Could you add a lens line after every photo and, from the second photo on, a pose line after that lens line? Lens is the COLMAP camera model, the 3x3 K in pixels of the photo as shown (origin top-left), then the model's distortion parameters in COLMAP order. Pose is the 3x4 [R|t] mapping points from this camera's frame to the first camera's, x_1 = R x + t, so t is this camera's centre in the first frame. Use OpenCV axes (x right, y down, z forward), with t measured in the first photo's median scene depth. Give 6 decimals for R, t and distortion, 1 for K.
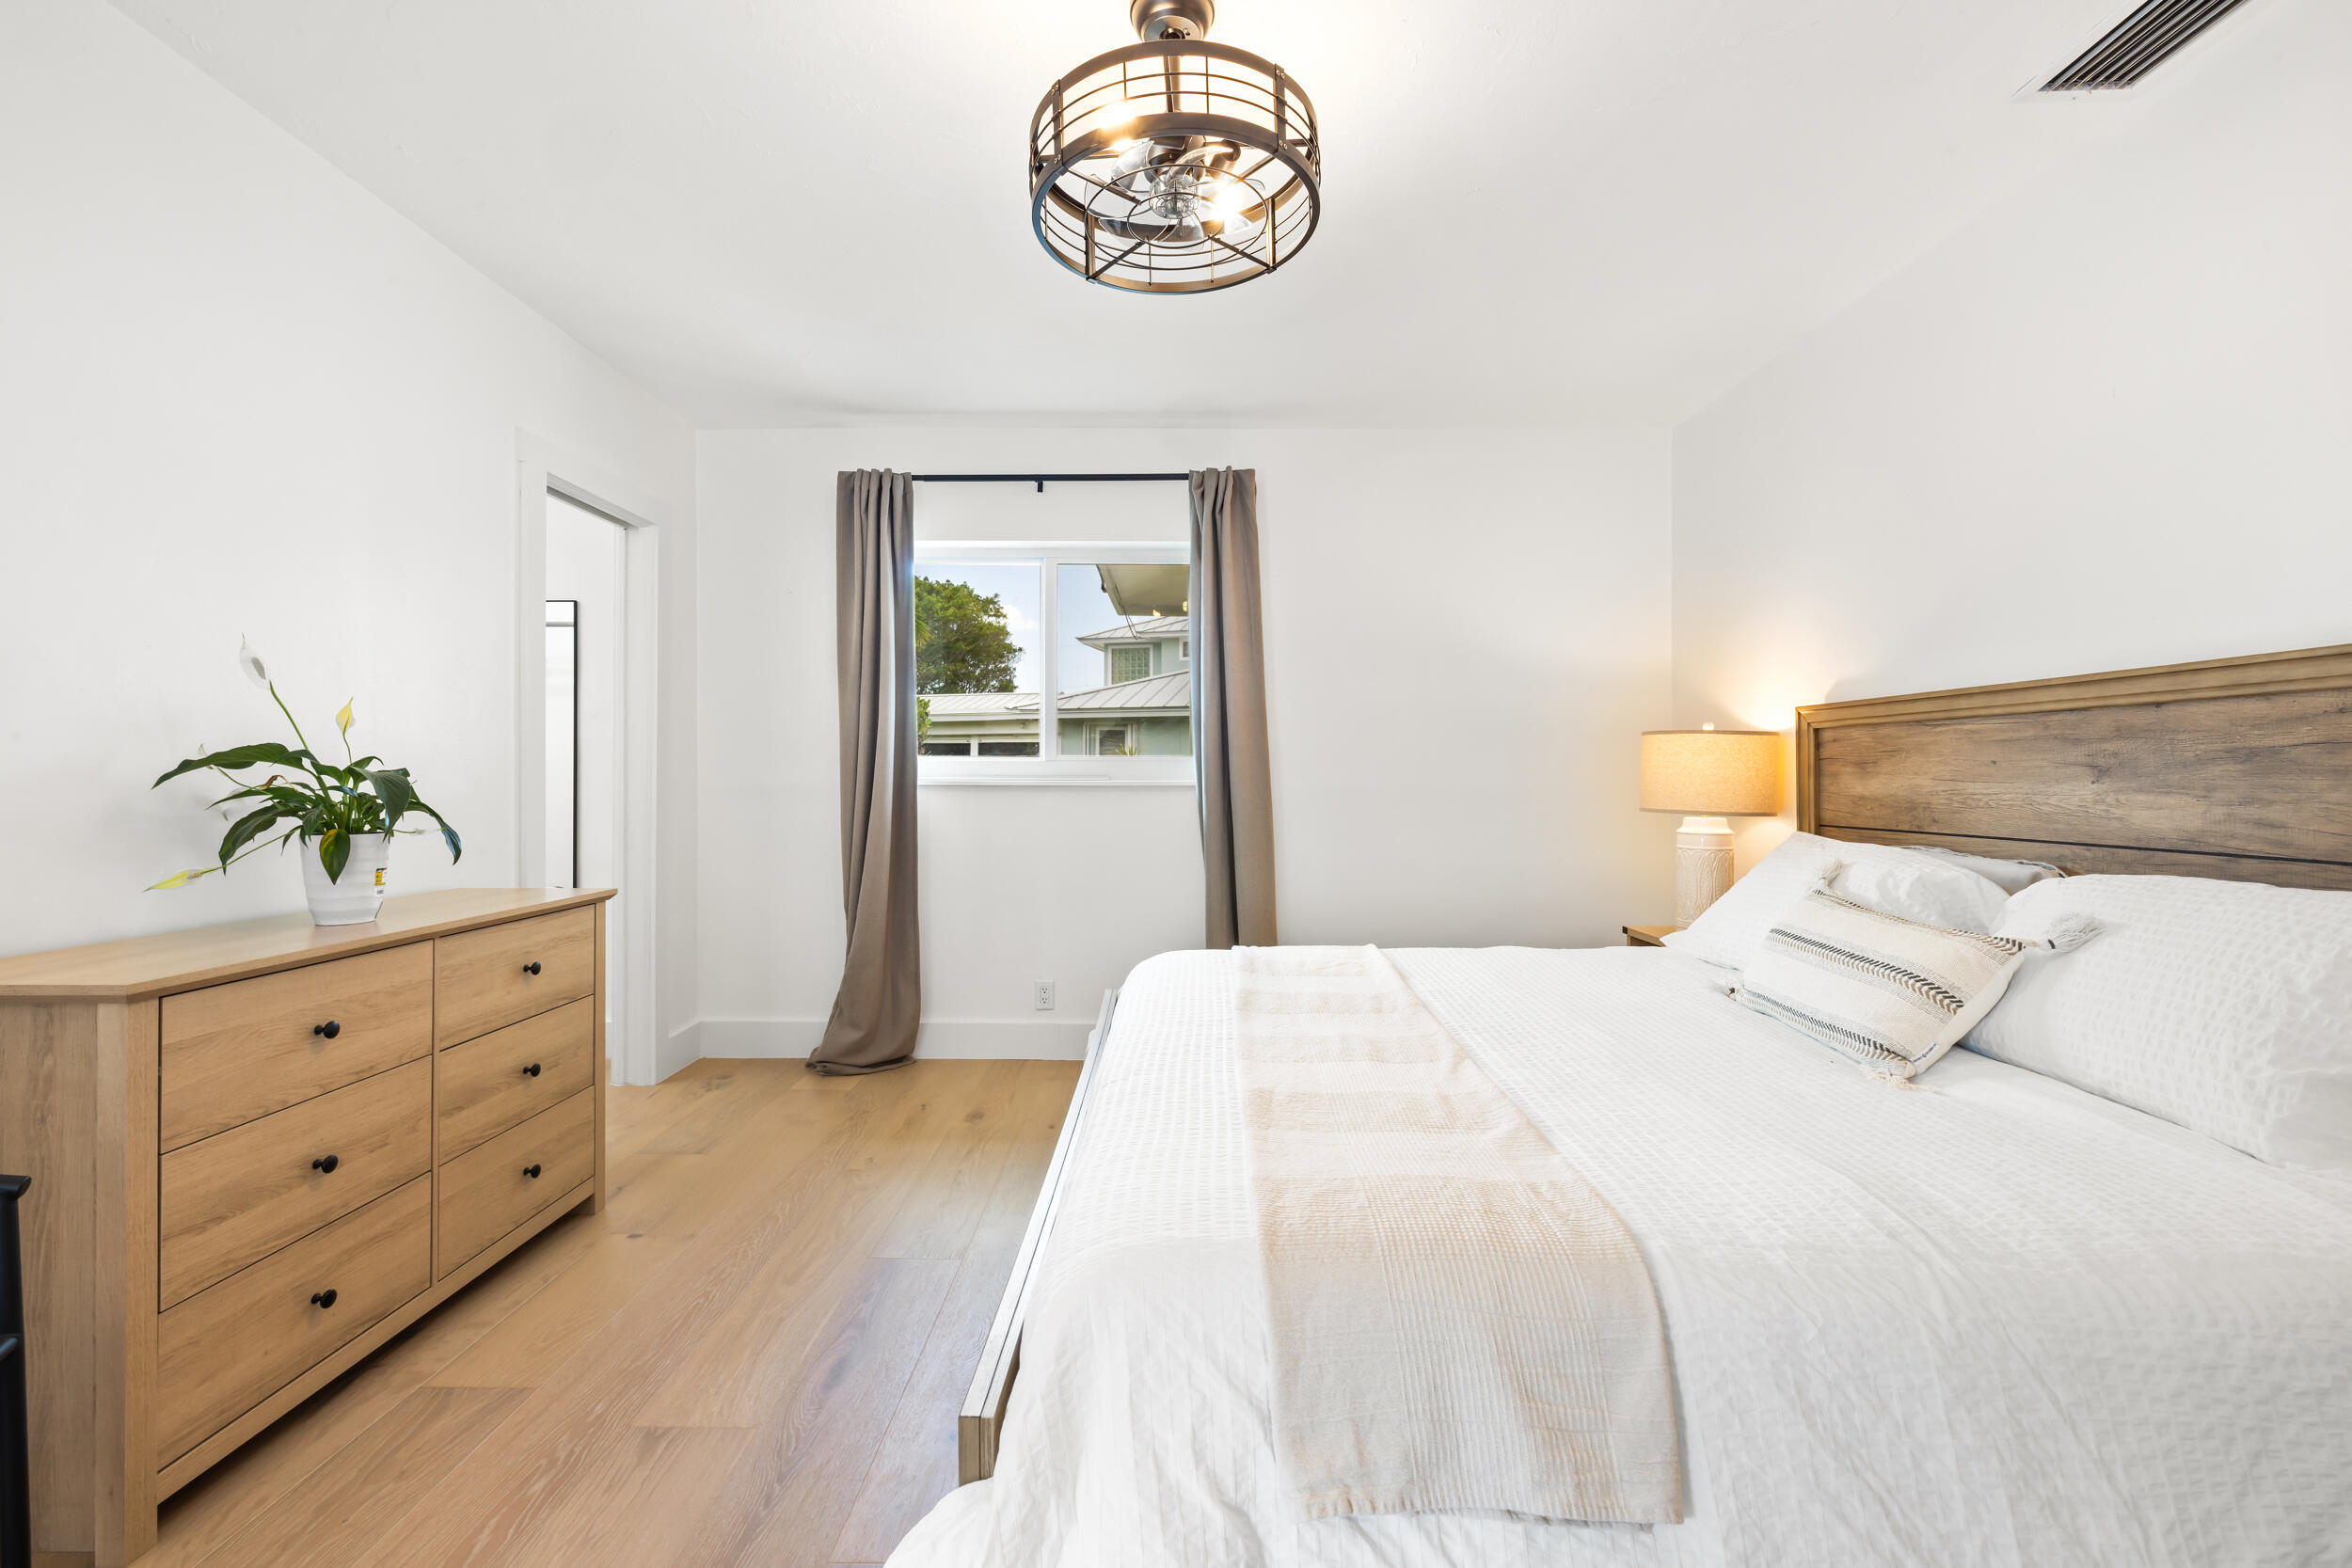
lens RADIAL K [[975.1, 0, 1175.0], [0, 975.1, 780.8], [0, 0, 1]] dist [0.000325, -0.000091]
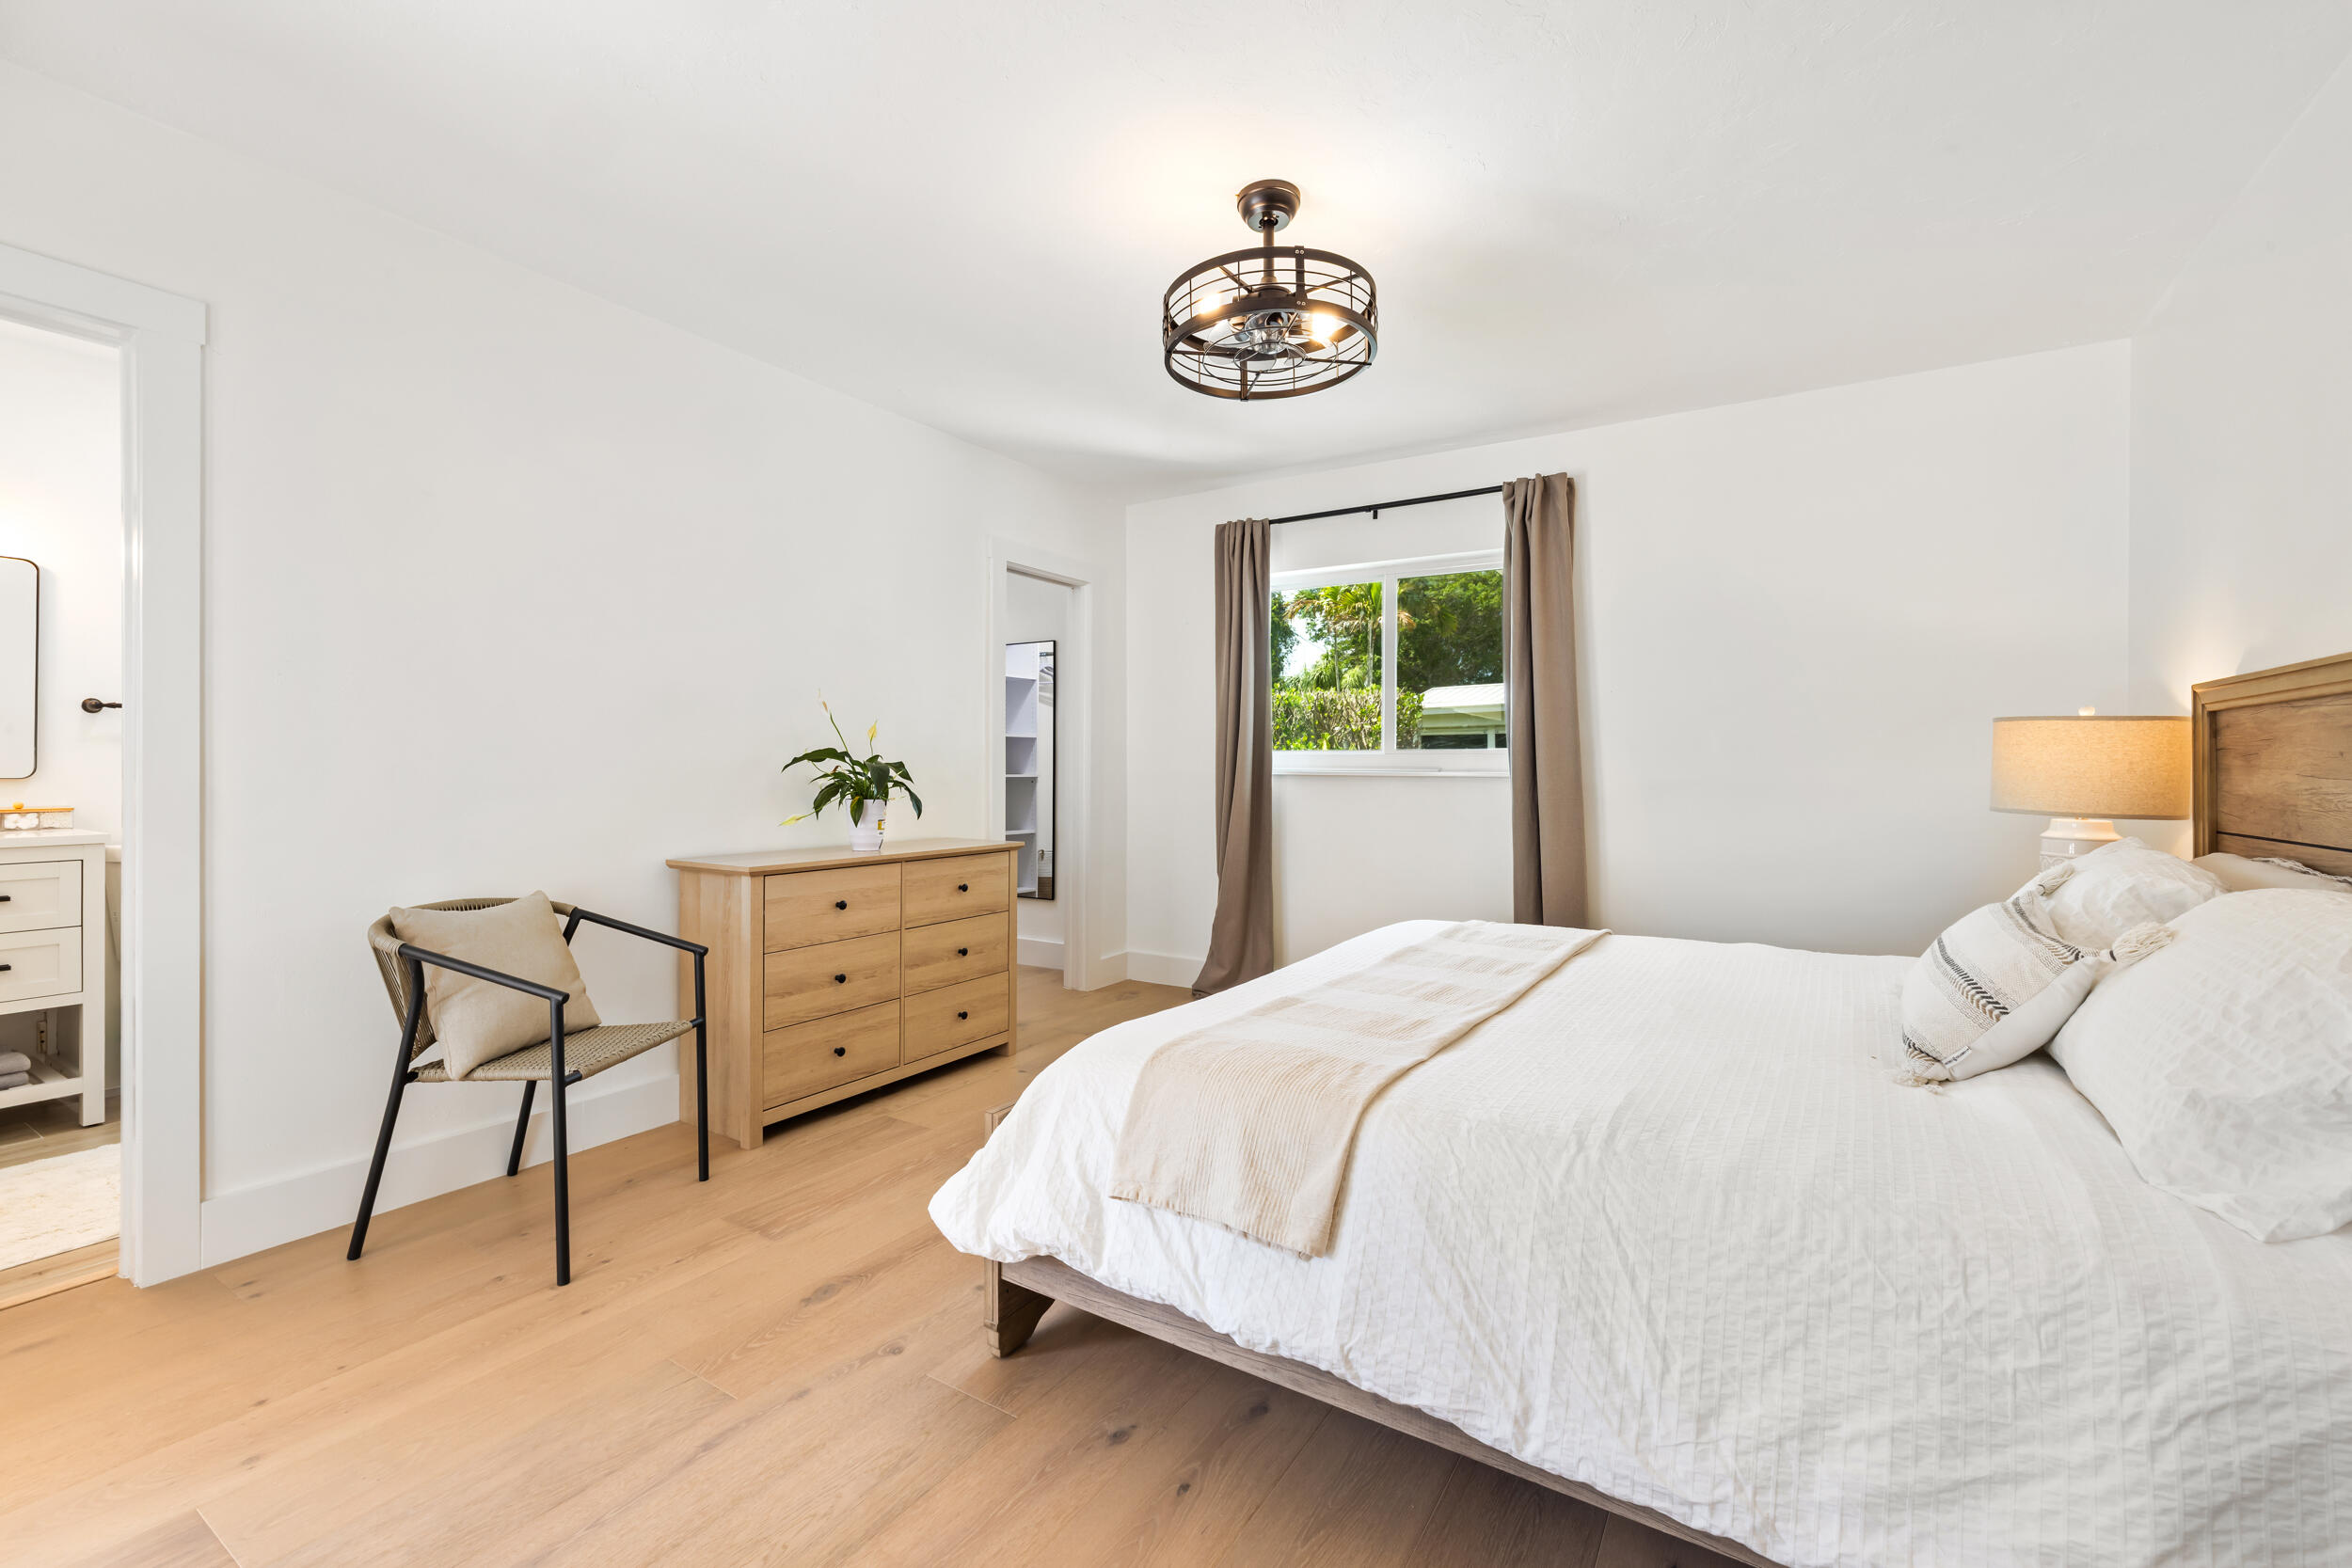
lens RADIAL K [[975.1, 0, 1171.7], [0, 975.1, 773.4], [0, 0, 1]] dist [0.000325, -0.000091]
pose [[0.851487, 0.006240, -0.524338, 0.539812], [-0.005445, 0.999981, 0.003058, -0.000094], [0.524347, 0.000251, 0.851505, -0.203408]]
